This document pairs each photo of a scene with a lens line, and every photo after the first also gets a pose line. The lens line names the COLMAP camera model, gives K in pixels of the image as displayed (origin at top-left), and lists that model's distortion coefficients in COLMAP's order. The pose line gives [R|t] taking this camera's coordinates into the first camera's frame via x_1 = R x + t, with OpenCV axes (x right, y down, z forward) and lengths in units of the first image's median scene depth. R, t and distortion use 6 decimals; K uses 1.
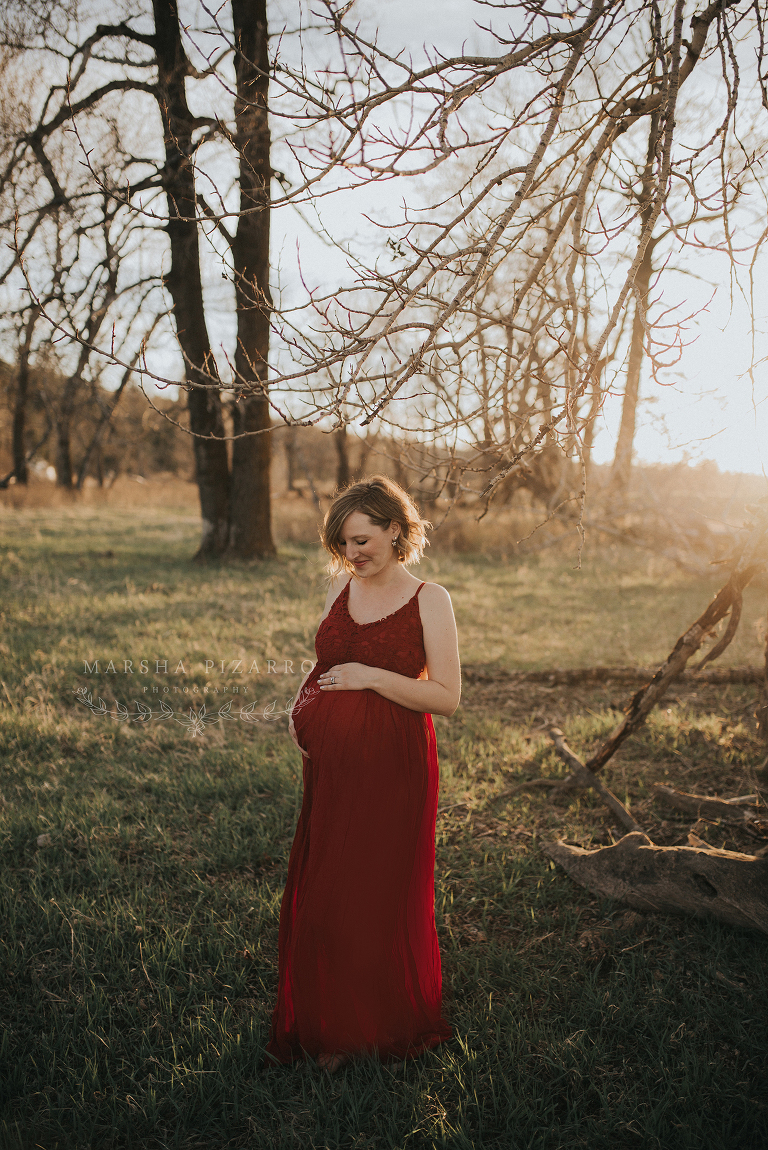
lens RADIAL K [[1159.3, 0, 384.0], [0, 1159.3, 575.0], [0, 0, 1]] dist [0.000384, 0.001502]
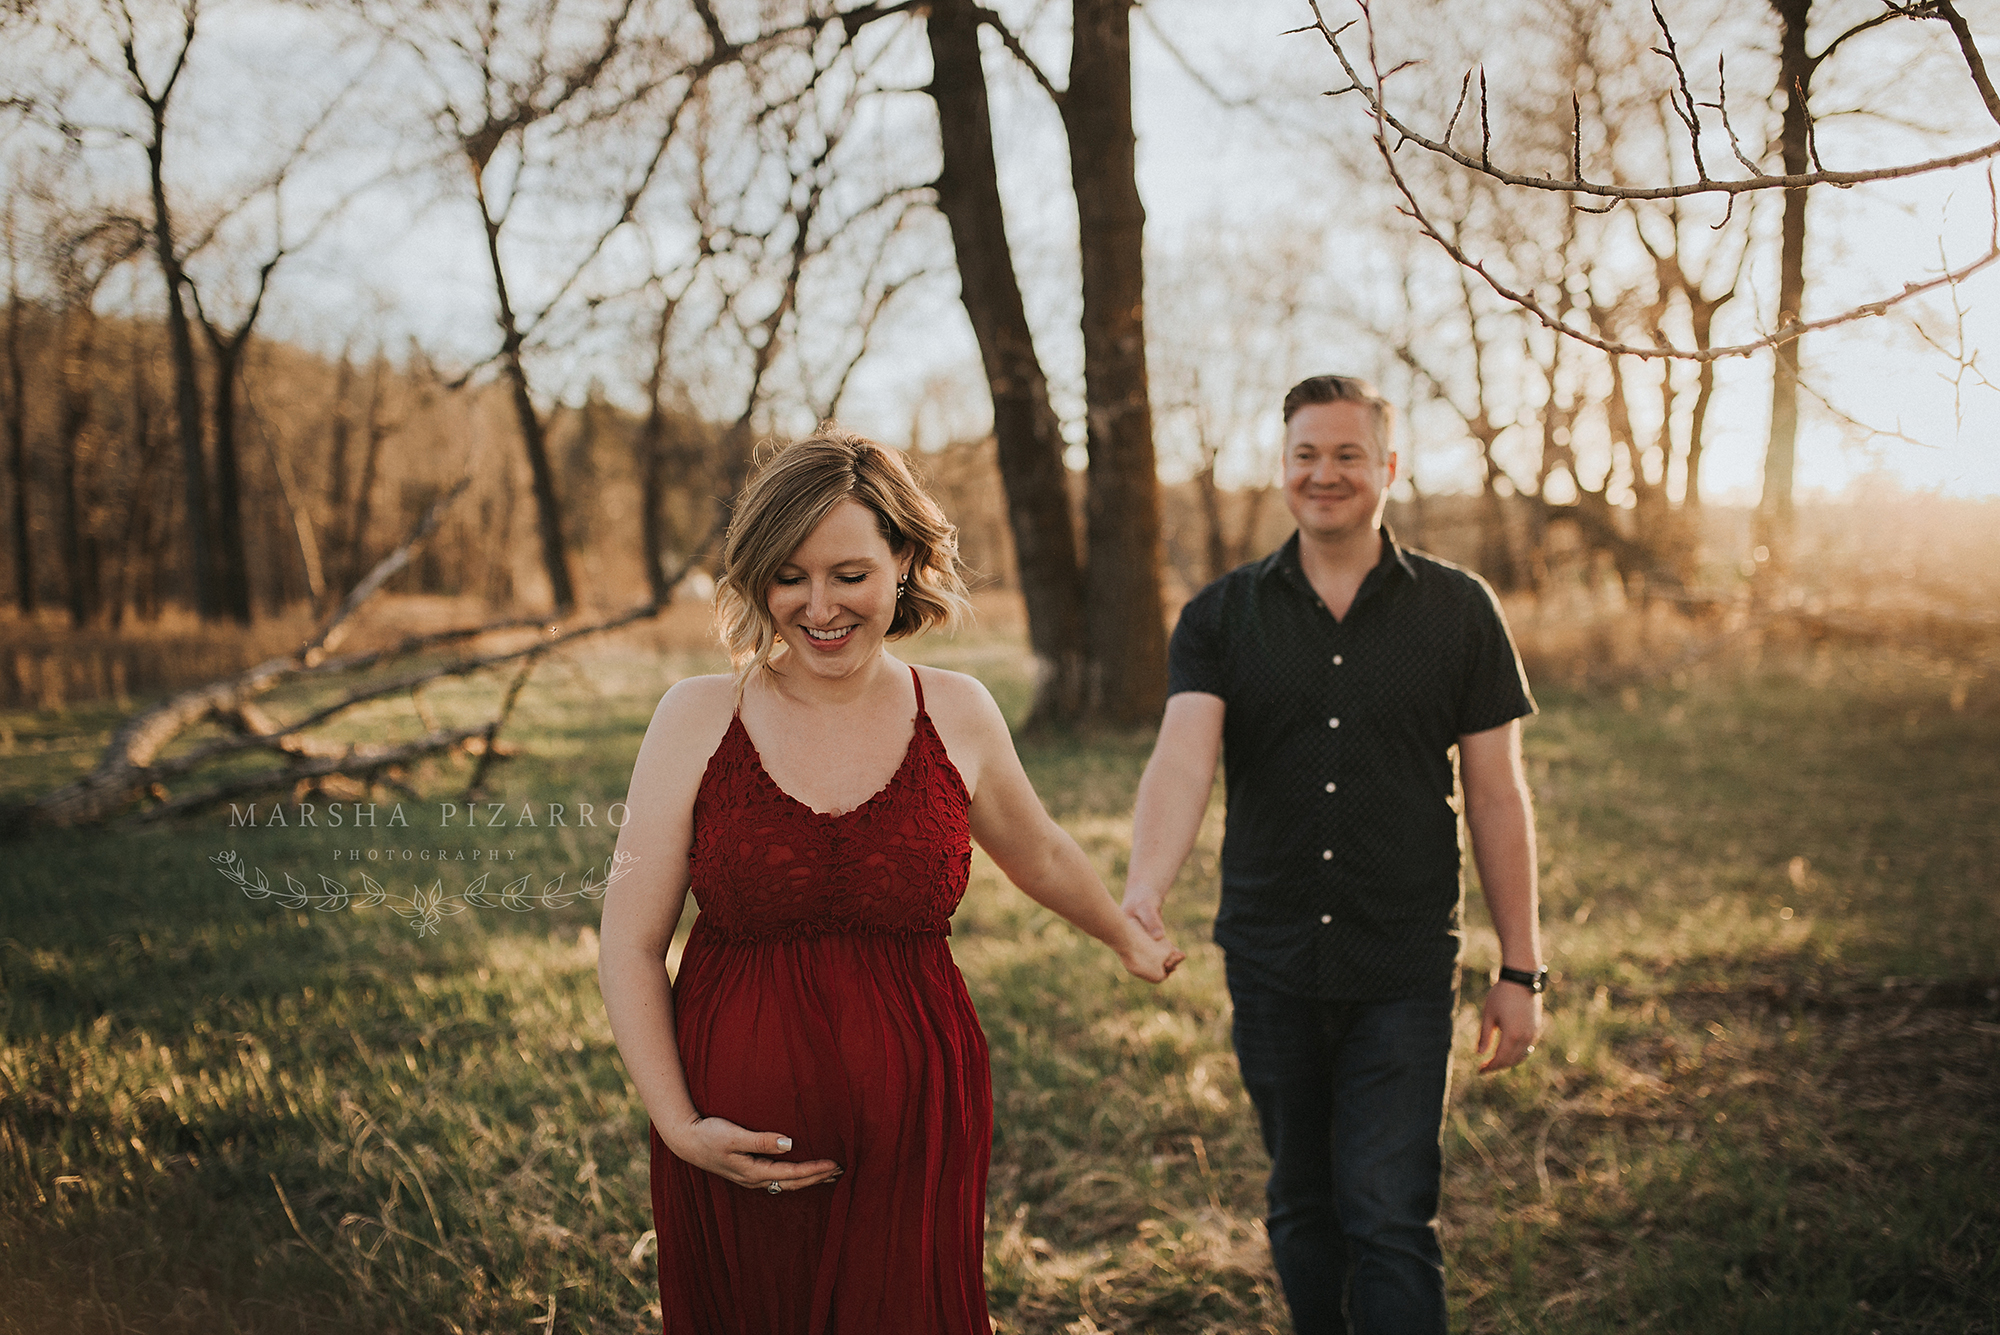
lens RADIAL K [[2016.1, 0, 1000.0], [0, 2016.1, 667.5], [0, 0, 1]] dist [0.000384, 0.001502]
pose [[0.989013, -0.062521, -0.133959, -0.111544], [0.058059, 0.997629, -0.036966, -0.023085], [0.135953, 0.028783, 0.990297, 0.279454]]
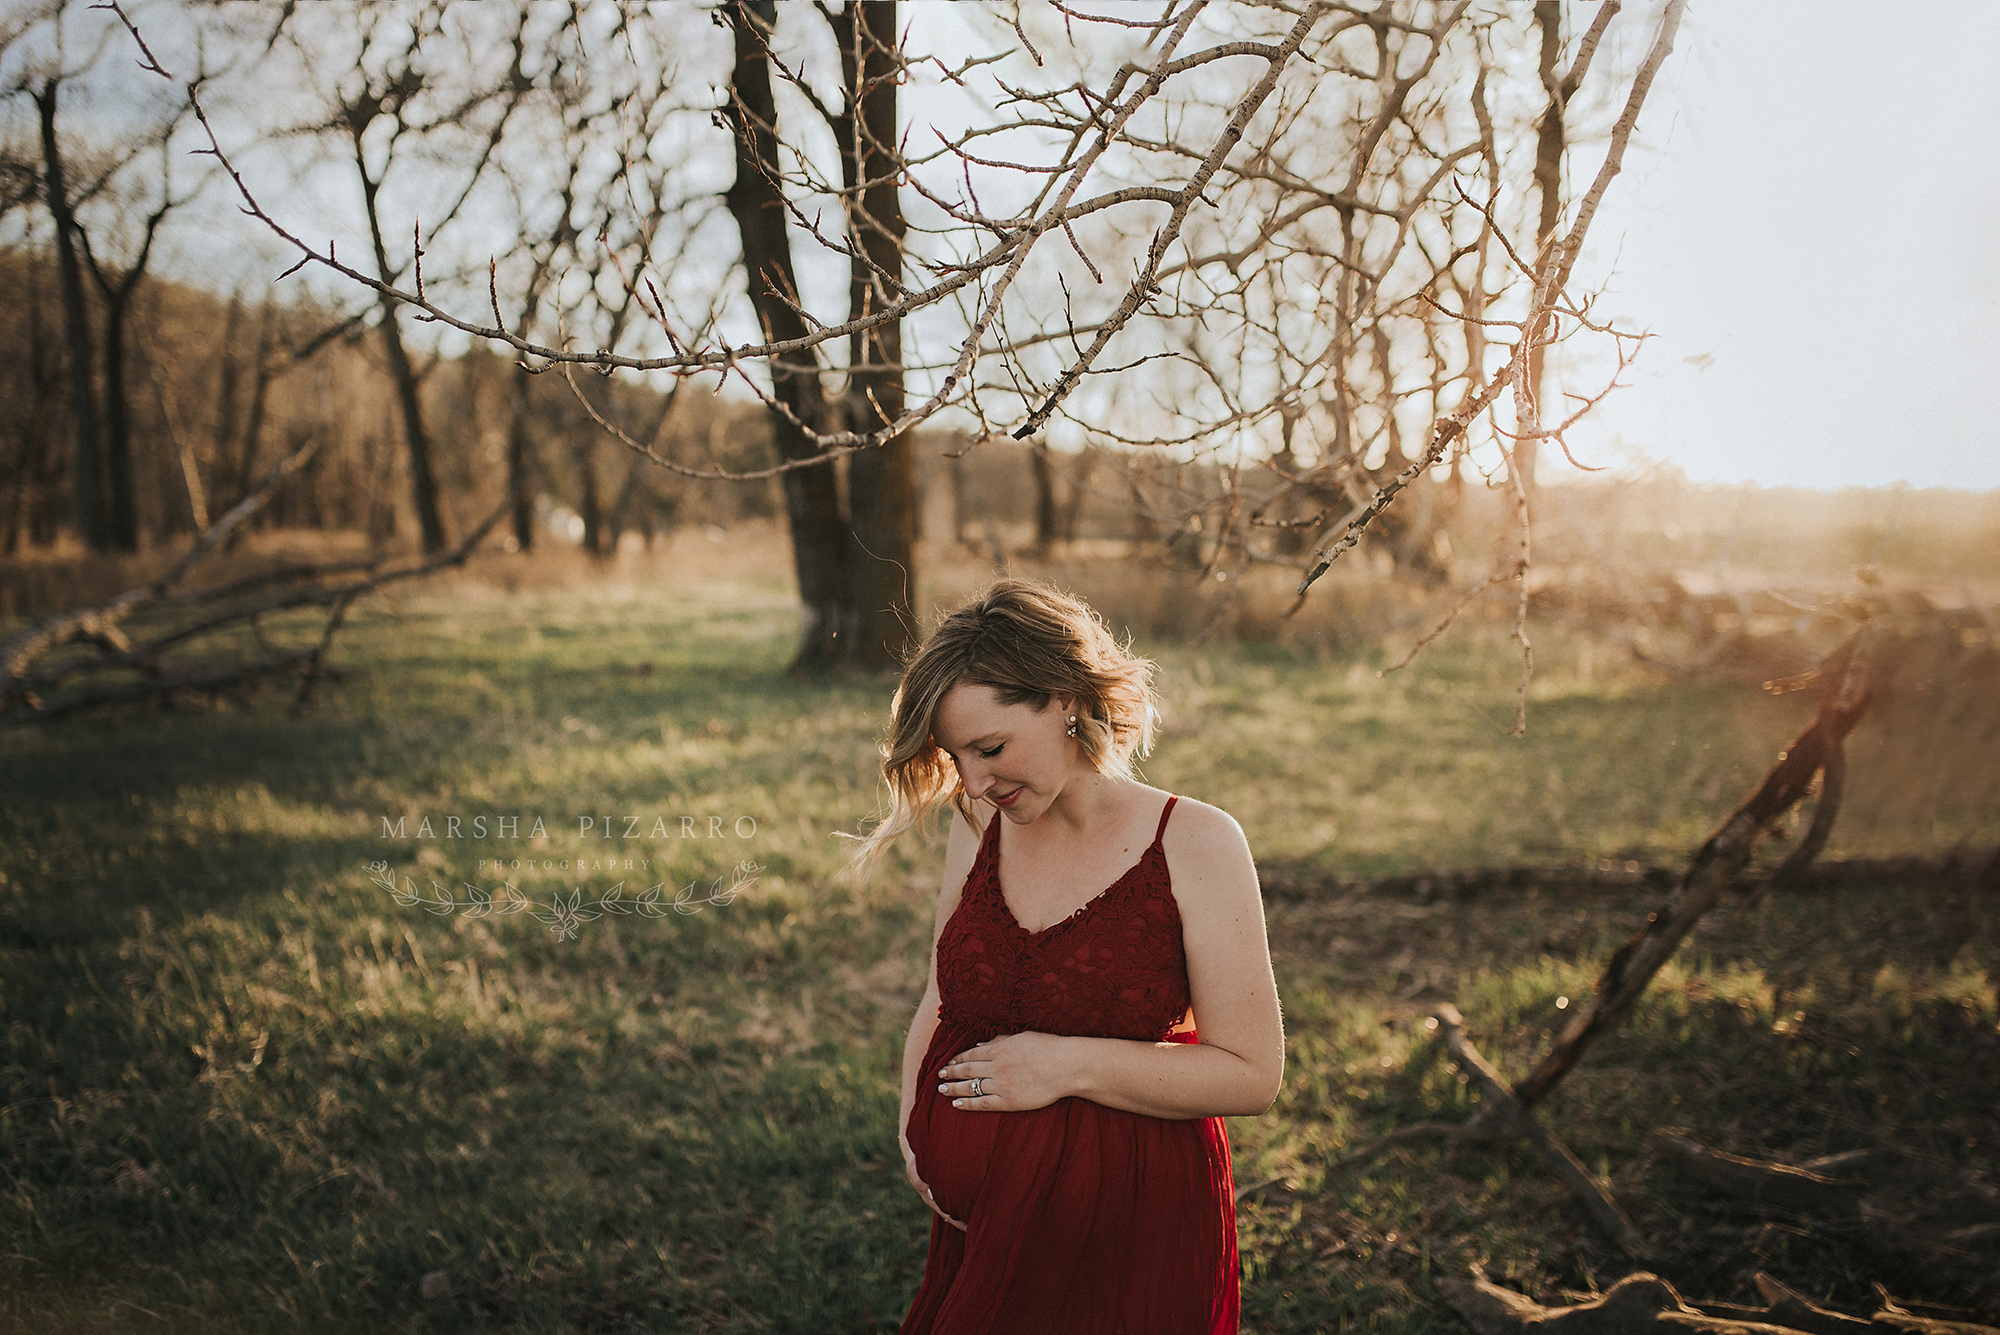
lens RADIAL K [[1890.0, 0, 937.5], [0, 1890.0, 722.9], [0, 0, 1]] dist [-0.004420, 0.014565]
pose [[0.995001, -0.027654, -0.095959, 0.005763], [0.029940, 0.999299, 0.022460, -0.015424], [0.095271, -0.025221, 0.995132, 0.114104]]
